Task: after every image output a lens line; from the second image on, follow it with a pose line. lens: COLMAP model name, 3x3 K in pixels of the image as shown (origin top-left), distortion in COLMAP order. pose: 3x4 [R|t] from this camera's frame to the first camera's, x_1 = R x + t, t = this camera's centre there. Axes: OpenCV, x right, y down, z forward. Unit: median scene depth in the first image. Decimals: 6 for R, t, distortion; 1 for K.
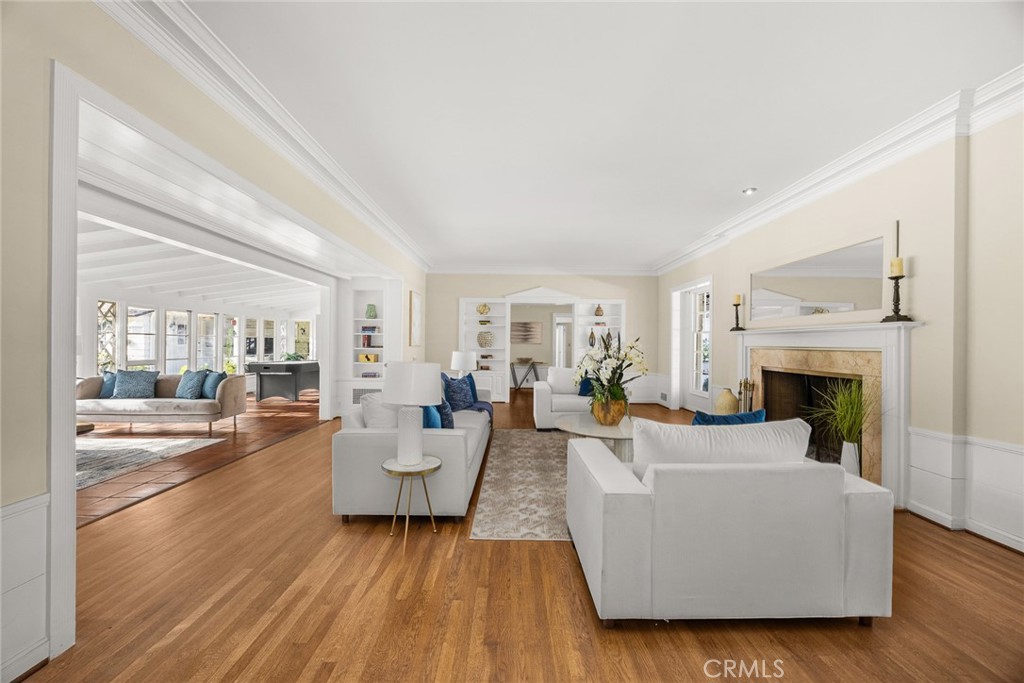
lens RADIAL K [[398.4, 0, 511.9], [0, 398.4, 342.9], [0, 0, 1]] dist [0.000832, 0.000041]
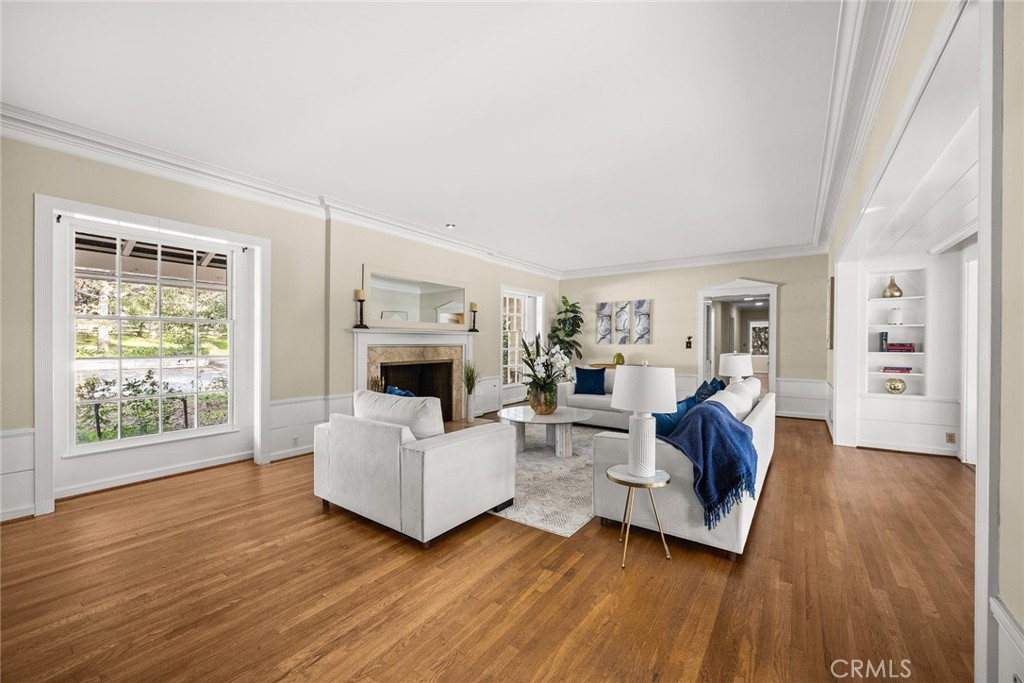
lens RADIAL K [[398.4, 0, 510.8], [0, 398.4, 344.6], [0, 0, 1]] dist [0.000832, 0.000041]
pose [[-0.808279, 0.018022, 0.588524, -0.346449], [0.015493, 0.999836, -0.009340, 0.028977], [-0.588596, 0.001569, -0.808426, 1.960615]]
